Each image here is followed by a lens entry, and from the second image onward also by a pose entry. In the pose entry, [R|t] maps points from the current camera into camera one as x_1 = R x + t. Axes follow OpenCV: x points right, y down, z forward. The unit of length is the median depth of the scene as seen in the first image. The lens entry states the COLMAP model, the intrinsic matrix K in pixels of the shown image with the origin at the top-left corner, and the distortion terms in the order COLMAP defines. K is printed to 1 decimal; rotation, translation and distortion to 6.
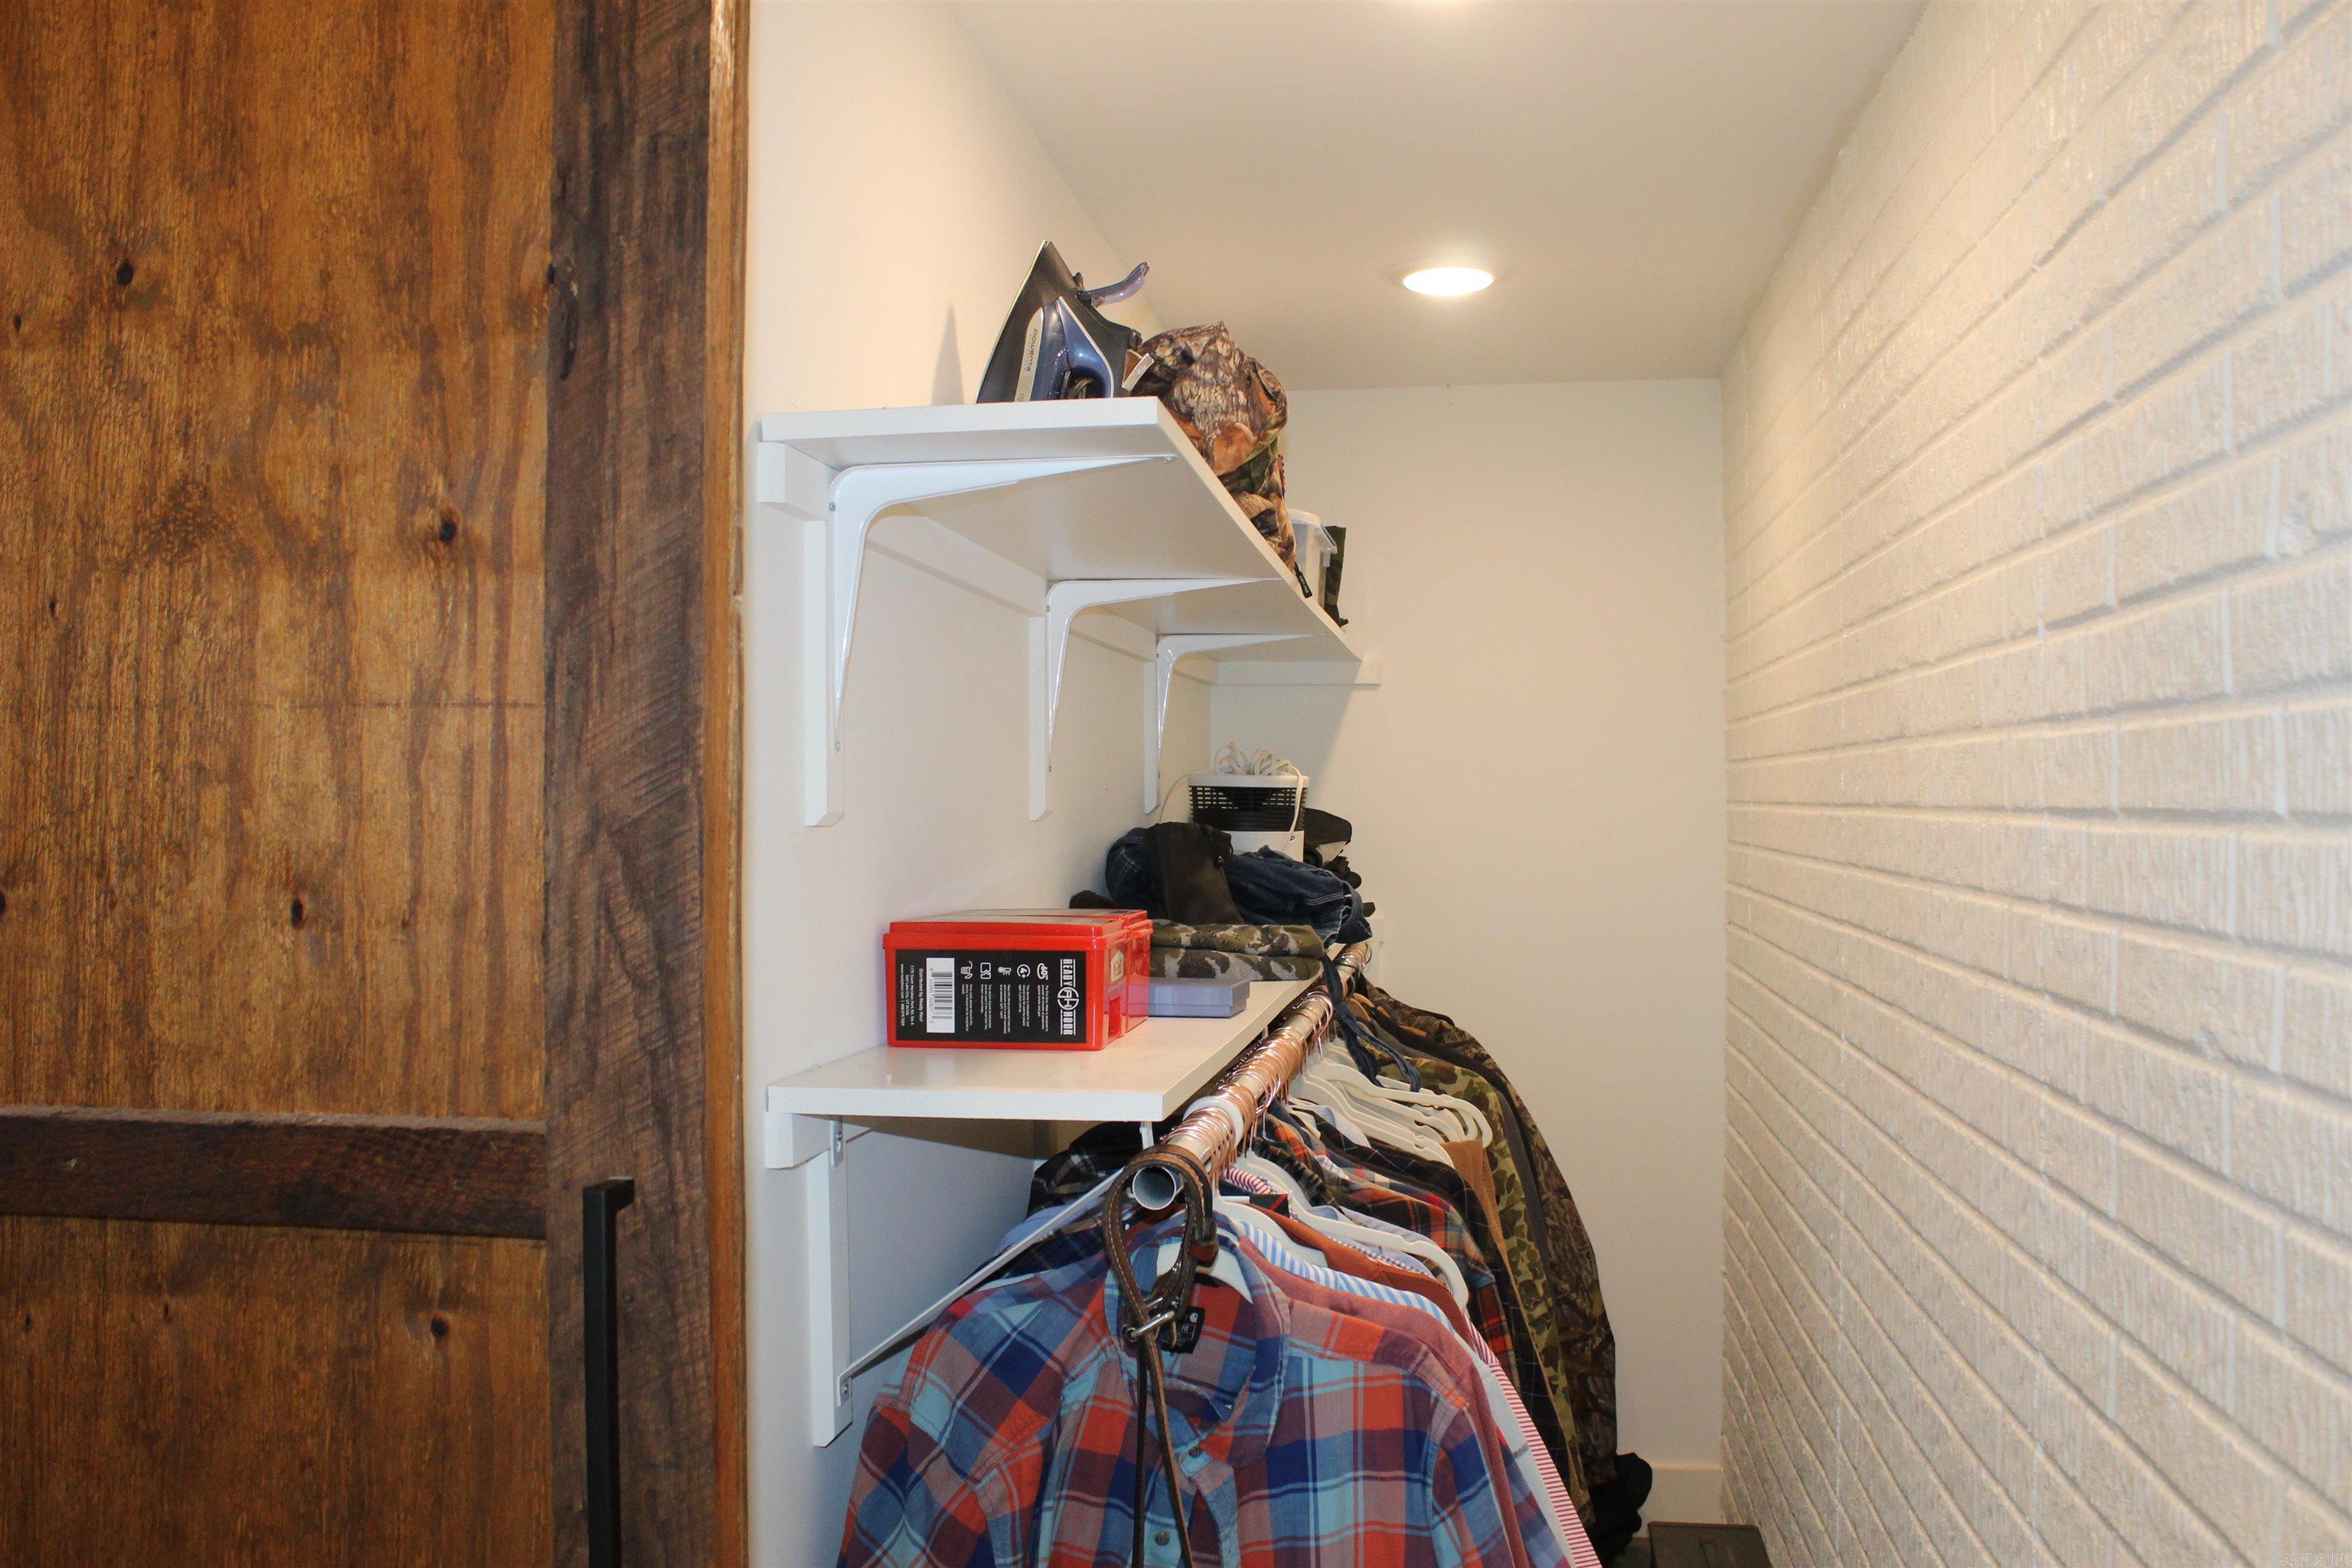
lens RADIAL K [[1988.0, 0, 1196.9], [0, 1988.0, 797.8], [0, 0, 1]] dist [-0.161405, 0.149593]
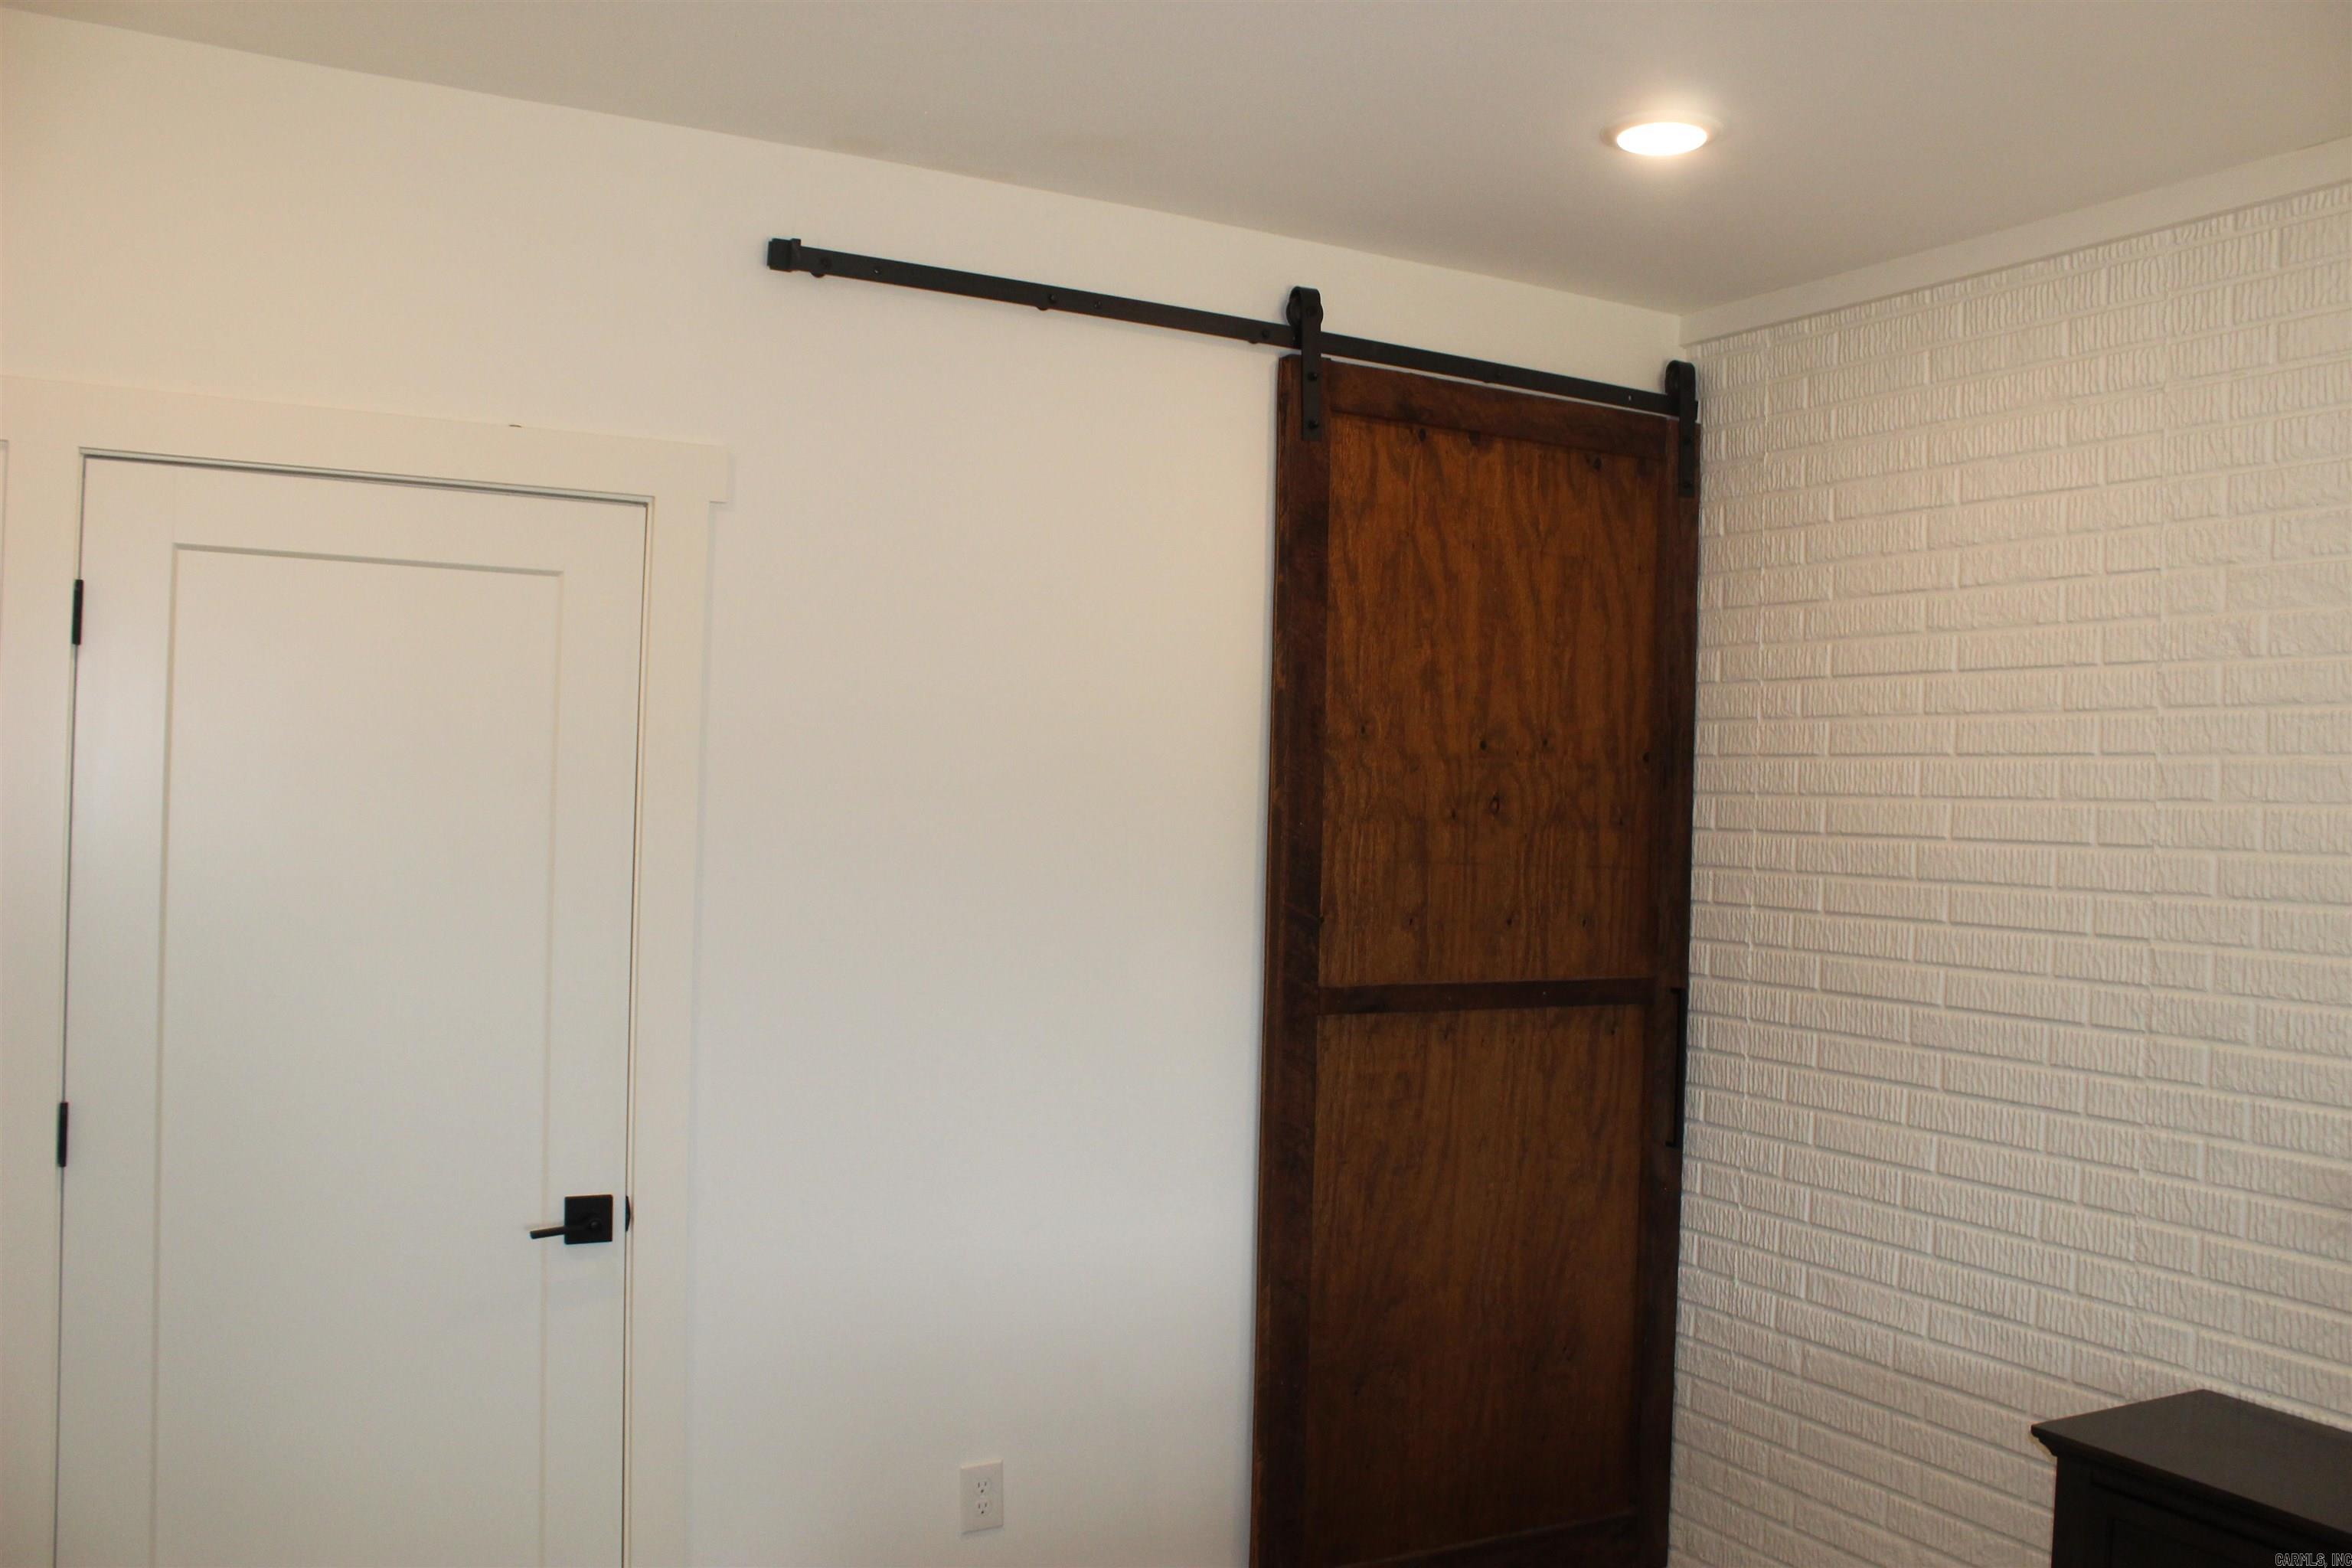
lens RADIAL K [[1988.0, 0, 1196.9], [0, 1988.0, 797.8], [0, 0, 1]] dist [-0.161405, 0.149593]
pose [[0.767682, -0.007035, -0.640792, 1.333484], [-0.028120, 0.998607, -0.044652, 0.008172], [0.640213, 0.052298, 0.766415, -2.290579]]
